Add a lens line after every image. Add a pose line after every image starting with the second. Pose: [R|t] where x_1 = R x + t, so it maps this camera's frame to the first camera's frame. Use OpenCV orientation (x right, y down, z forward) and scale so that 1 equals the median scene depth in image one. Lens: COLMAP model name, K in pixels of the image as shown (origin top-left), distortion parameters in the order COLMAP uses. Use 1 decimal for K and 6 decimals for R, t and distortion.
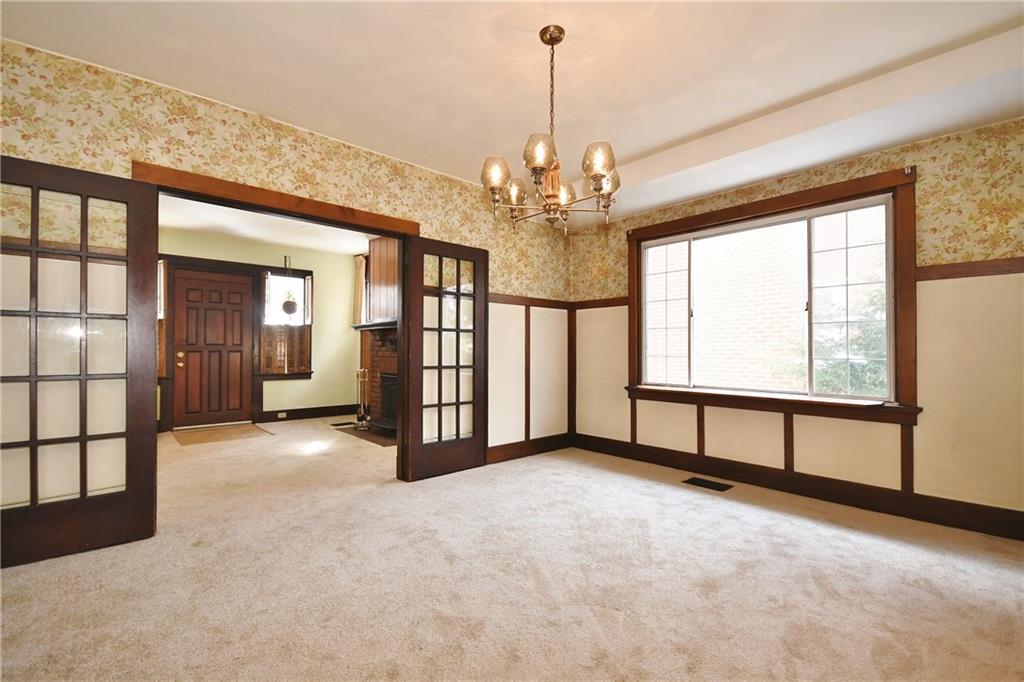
lens RADIAL K [[452.2, 0, 502.6], [0, 452.2, 345.8], [0, 0, 1]] dist [0.021388, -0.019604]
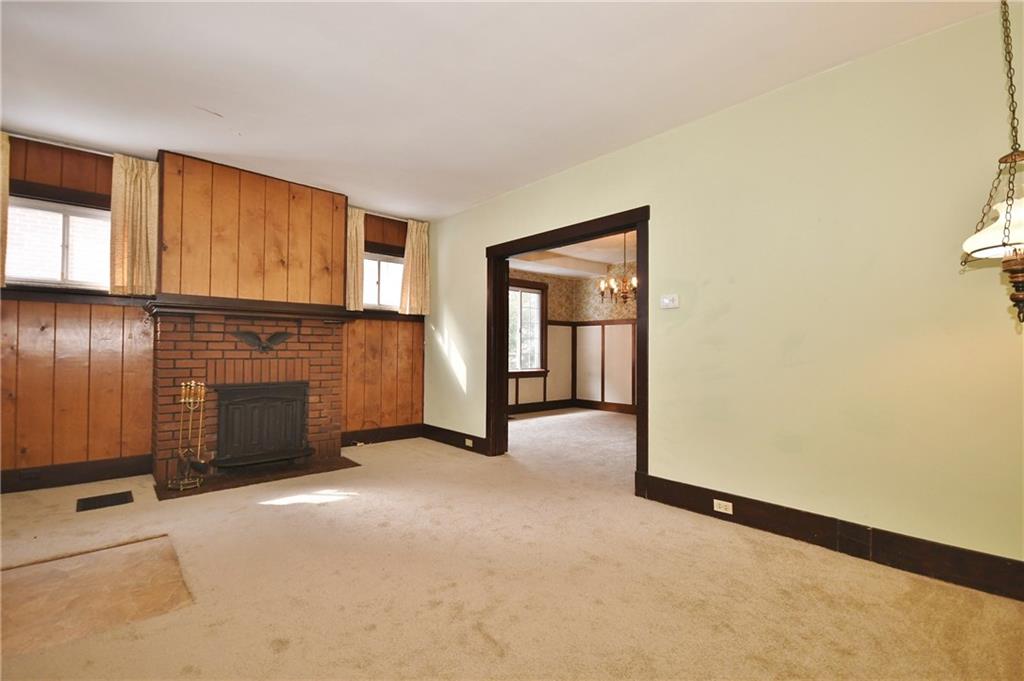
lens RADIAL K [[443.3, 0, 512.7], [0, 443.3, 347.0], [0, 0, 1]] dist [0.000694, -0.006396]
pose [[-0.013222, 0.005338, 0.999898, -1.314016], [-0.012576, 0.999906, -0.005504, 0.009786], [-0.999834, -0.012647, -0.013153, 0.897498]]
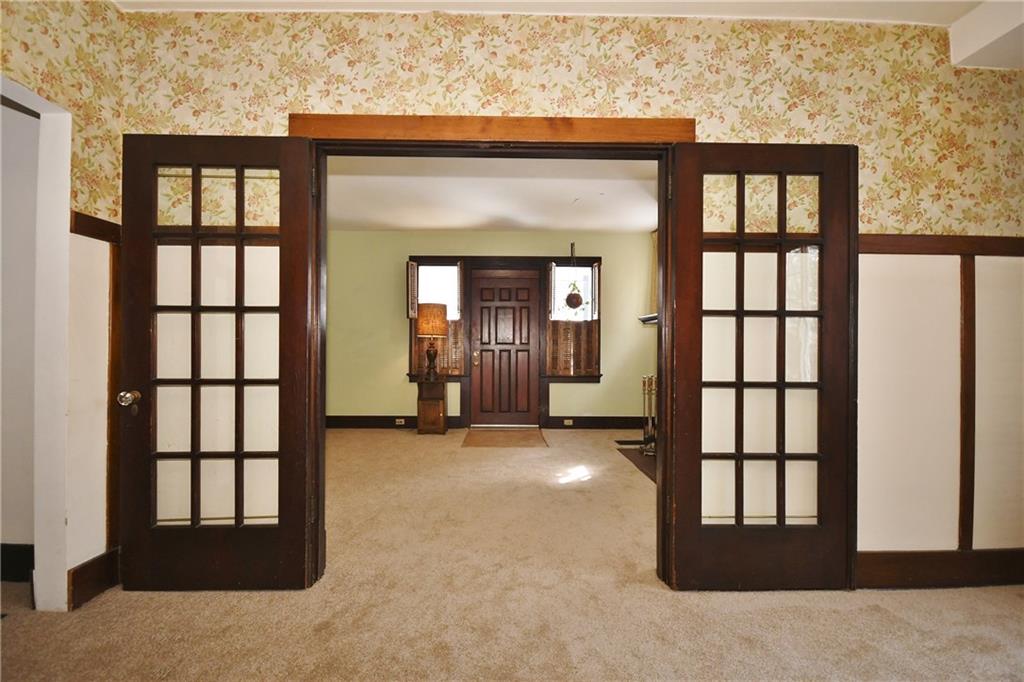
lens RADIAL K [[452.2, 0, 502.6], [0, 452.2, 345.8], [0, 0, 1]] dist [0.021388, -0.019604]
pose [[0.756811, -0.000504, -0.653634, -0.001396], [0.002422, 0.999995, 0.002033, 0.000765], [0.653630, -0.003122, 0.756808, 0.421797]]
